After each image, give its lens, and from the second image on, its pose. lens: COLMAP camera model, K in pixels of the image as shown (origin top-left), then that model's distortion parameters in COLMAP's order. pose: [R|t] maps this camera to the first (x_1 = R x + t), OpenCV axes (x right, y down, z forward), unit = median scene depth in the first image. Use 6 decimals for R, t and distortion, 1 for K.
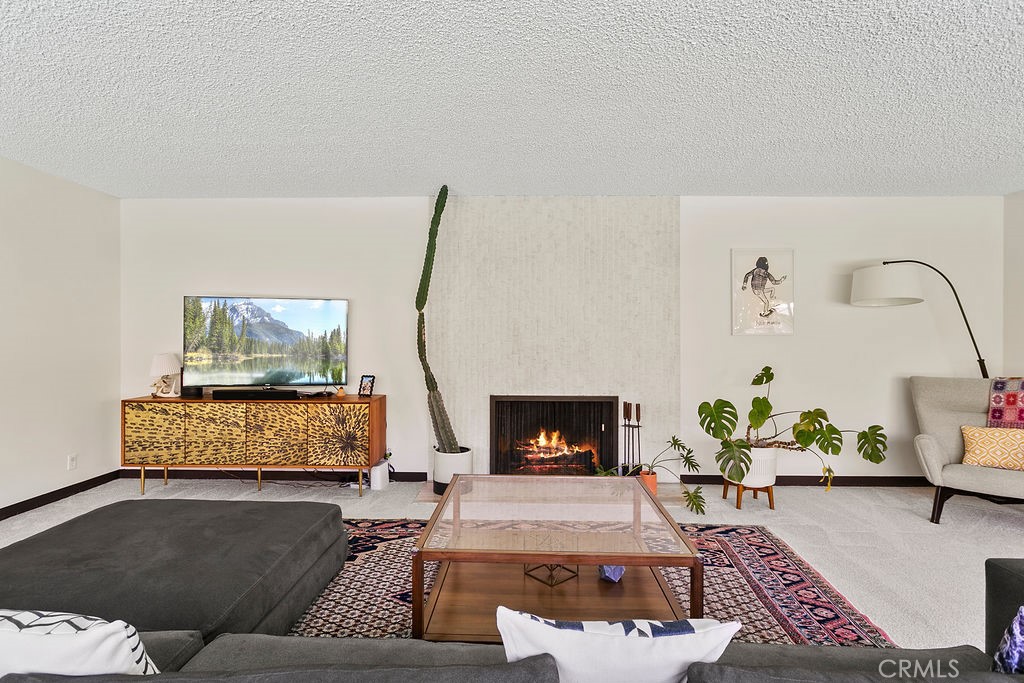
lens RADIAL K [[511.8, 0, 509.9], [0, 511.8, 340.8], [0, 0, 1]] dist [-0.015642, 0.003234]
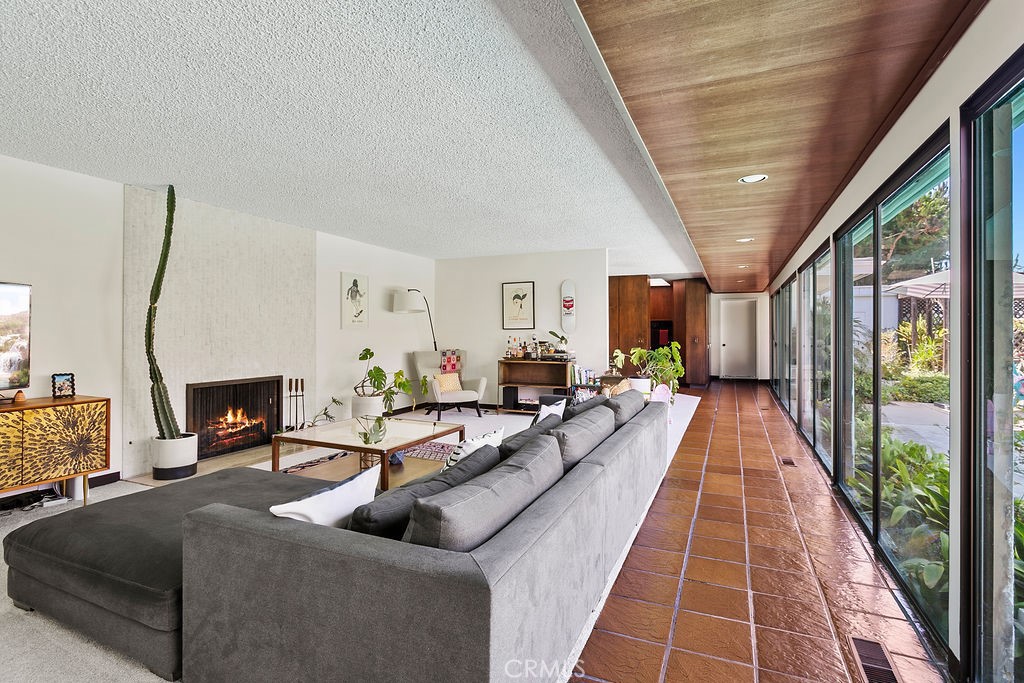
lens RADIAL K [[511.8, 0, 506.7], [0, 511.8, 332.6], [0, 0, 1]] dist [-0.015642, 0.003234]
pose [[0.384130, -0.003627, 0.923272, -0.790299], [0.000054, 0.999992, 0.003906, -0.005972], [-0.923279, -0.001451, 0.384127, -0.037600]]
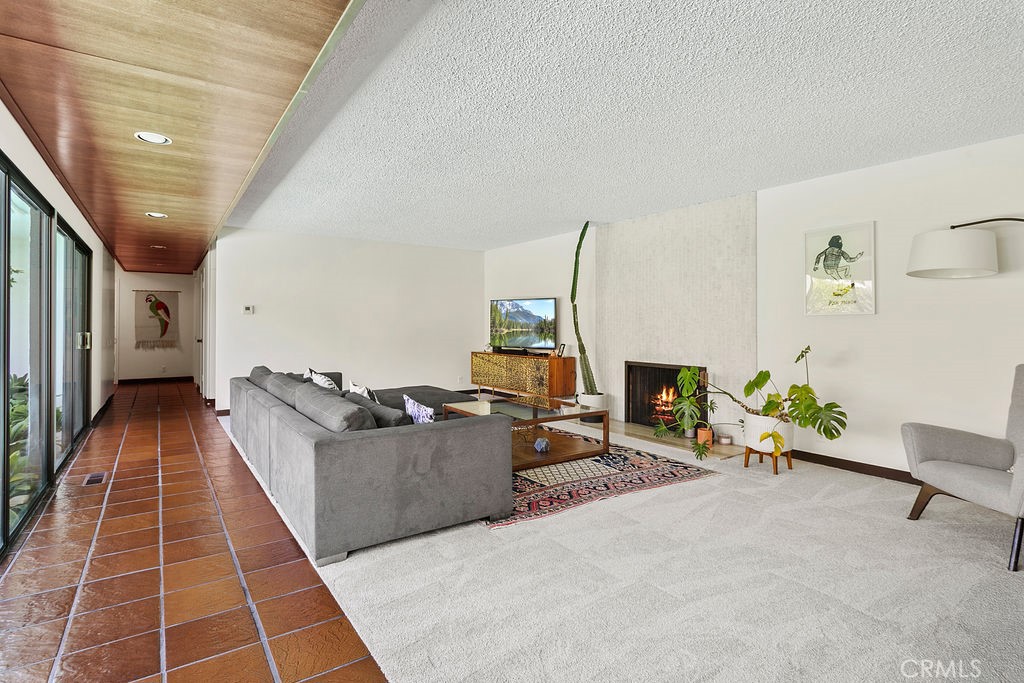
lens RADIAL K [[511.8, 0, 499.7], [0, 511.8, 329.3], [0, 0, 1]] dist [-0.015642, 0.003234]
pose [[0.578012, 0.006269, -0.816004, 0.934195], [-0.005112, 0.999979, 0.004061, 0.016305], [0.816012, 0.001824, 0.578032, -0.101409]]
